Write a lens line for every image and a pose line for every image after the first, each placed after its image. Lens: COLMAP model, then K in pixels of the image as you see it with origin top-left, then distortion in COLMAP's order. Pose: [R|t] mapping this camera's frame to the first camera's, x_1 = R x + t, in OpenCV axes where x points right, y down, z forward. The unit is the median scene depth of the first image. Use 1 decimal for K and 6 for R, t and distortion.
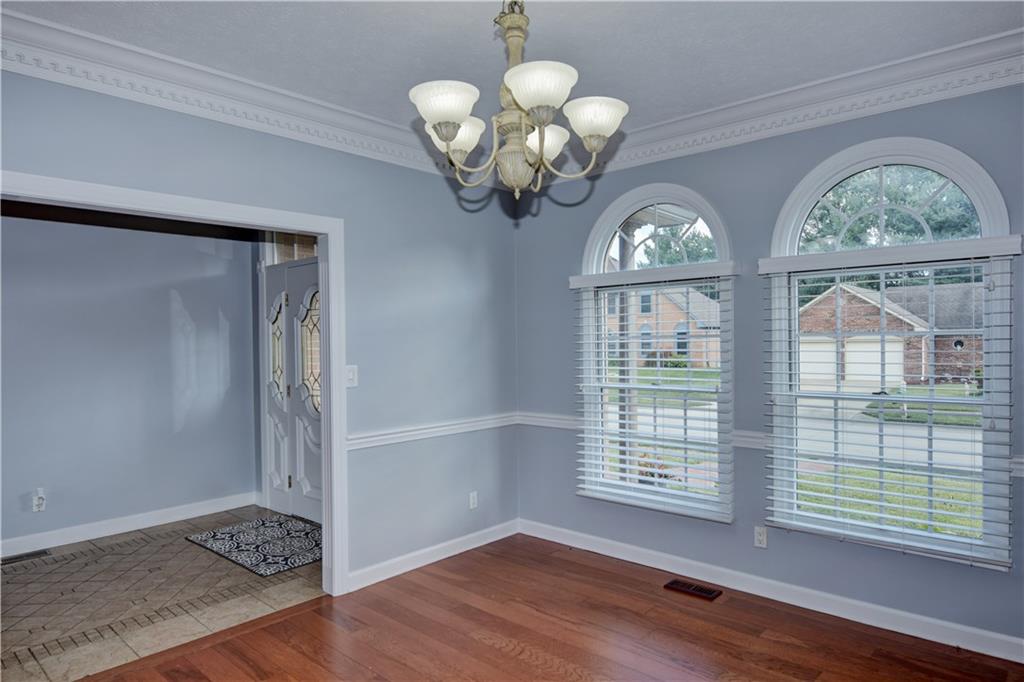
lens RADIAL K [[628.1, 0, 515.8], [0, 628.1, 341.8], [0, 0, 1]] dist [-0.011940, -0.002015]
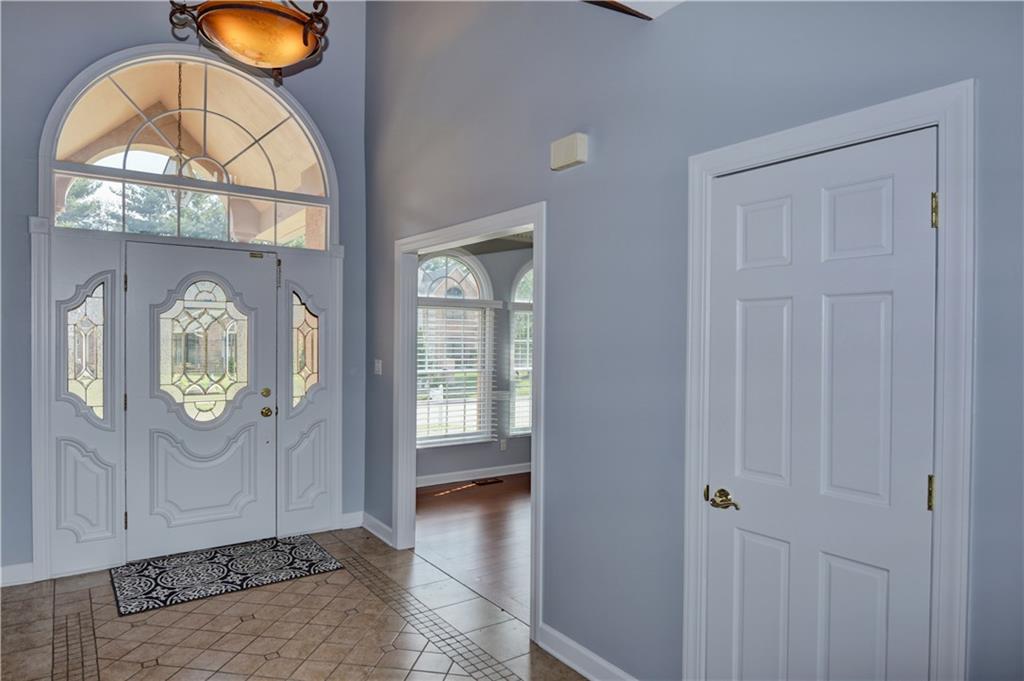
lens RADIAL K [[628.1, 0, 516.1], [0, 628.1, 341.6], [0, 0, 1]] dist [-0.011940, -0.002015]
pose [[0.208630, 0.010905, 0.977934, -1.465720], [-0.012592, 0.999885, -0.008463, 0.007575], [-0.977914, -0.010548, 0.208743, 0.549562]]
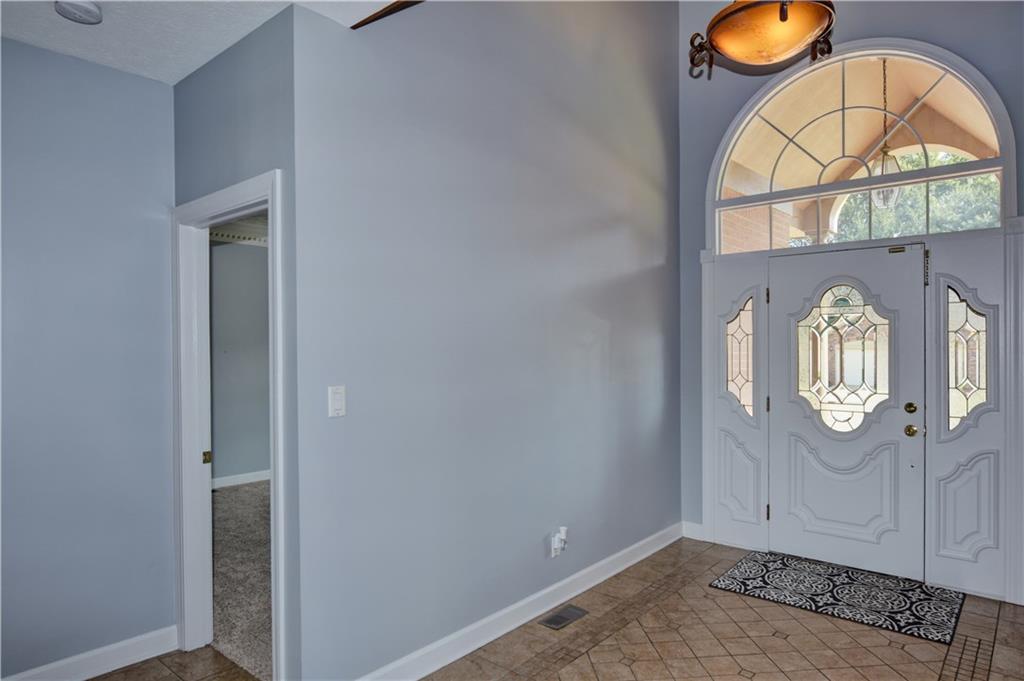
lens RADIAL K [[628.1, 0, 516.7], [0, 628.1, 345.0], [0, 0, 1]] dist [-0.011940, -0.002015]
pose [[0.999604, 0.009280, 0.026559, -1.047717], [-0.009275, 0.999957, -0.000293, 0.003963], [-0.026561, 0.000046, 0.999647, 0.249867]]
